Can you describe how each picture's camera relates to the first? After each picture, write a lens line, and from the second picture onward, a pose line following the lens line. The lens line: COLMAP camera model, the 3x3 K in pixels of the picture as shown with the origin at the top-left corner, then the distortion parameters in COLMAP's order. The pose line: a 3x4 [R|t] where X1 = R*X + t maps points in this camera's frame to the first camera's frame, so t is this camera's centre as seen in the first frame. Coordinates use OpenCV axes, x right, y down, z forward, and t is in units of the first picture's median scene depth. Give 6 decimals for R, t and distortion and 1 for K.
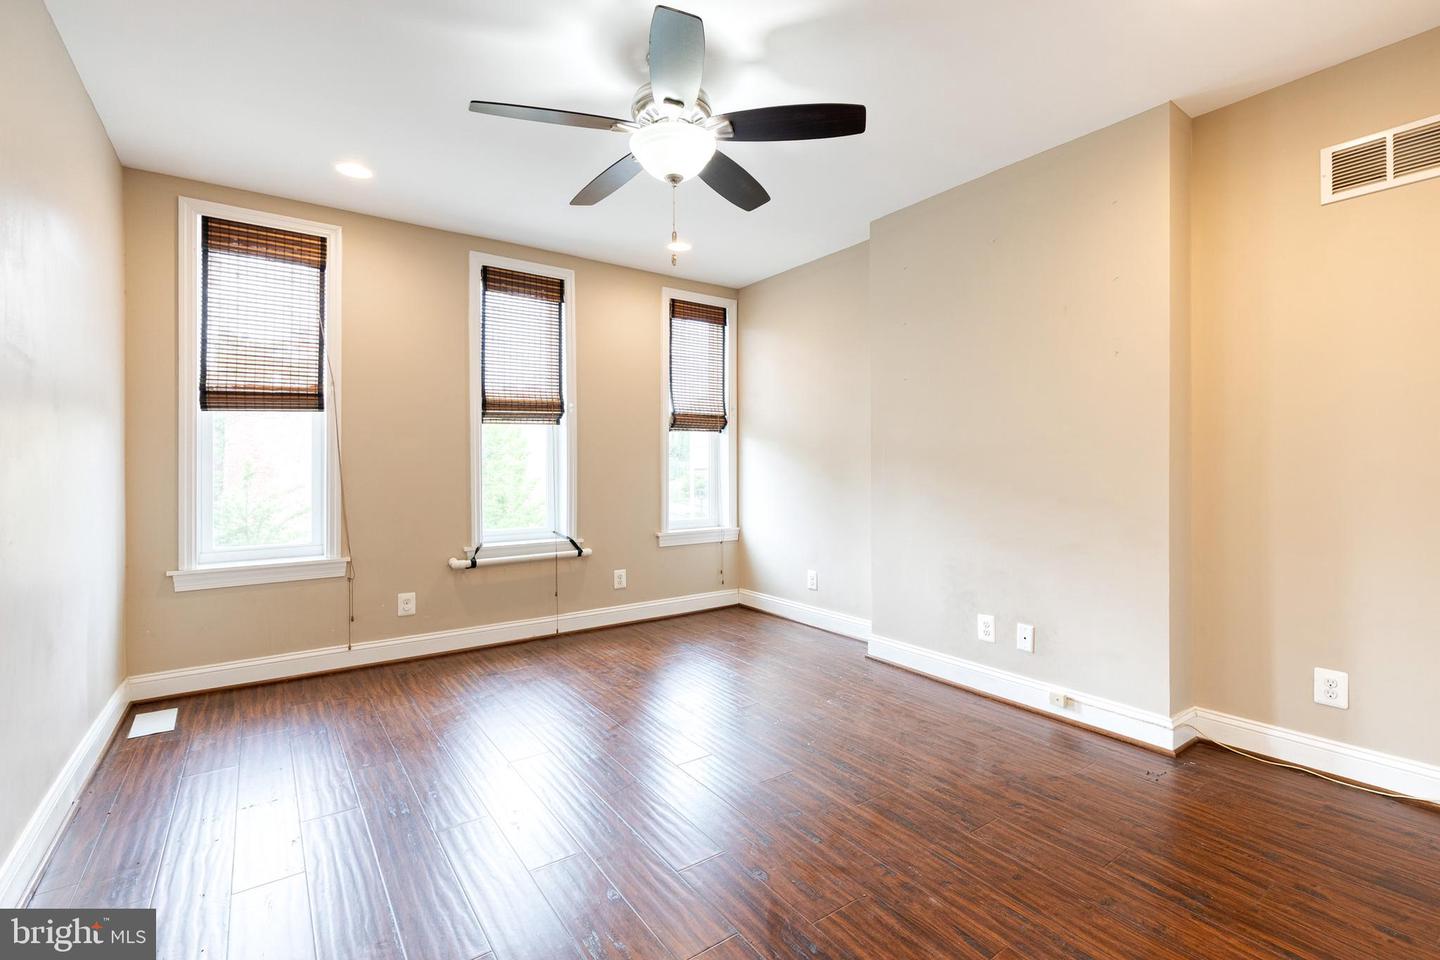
lens RADIAL K [[636.2, 0, 724.0], [0, 636.2, 464.8], [0, 0, 1]] dist [-0.000334, 0.000005]
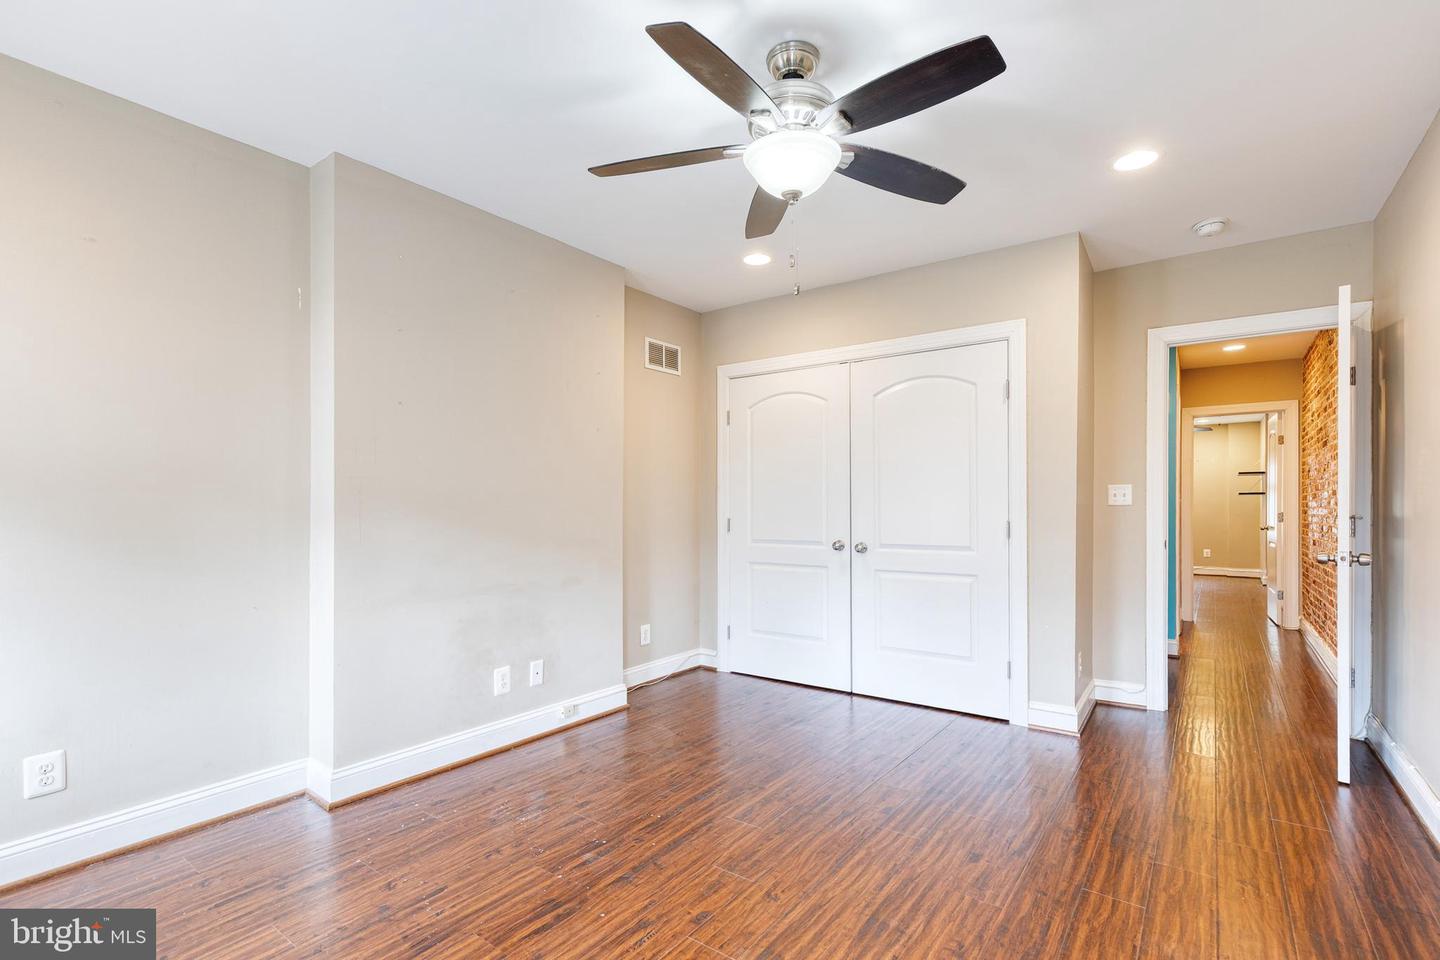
lens RADIAL K [[679.2, 0, 722.6], [0, 679.2, 503.4], [0, 0, 1]] dist [0.002214, 0.000215]
pose [[-0.312950, 0.005812, 0.949752, -0.745778], [0.005083, 0.999977, -0.004445, -0.010677], [-0.949756, 0.003436, -0.312972, 1.086359]]
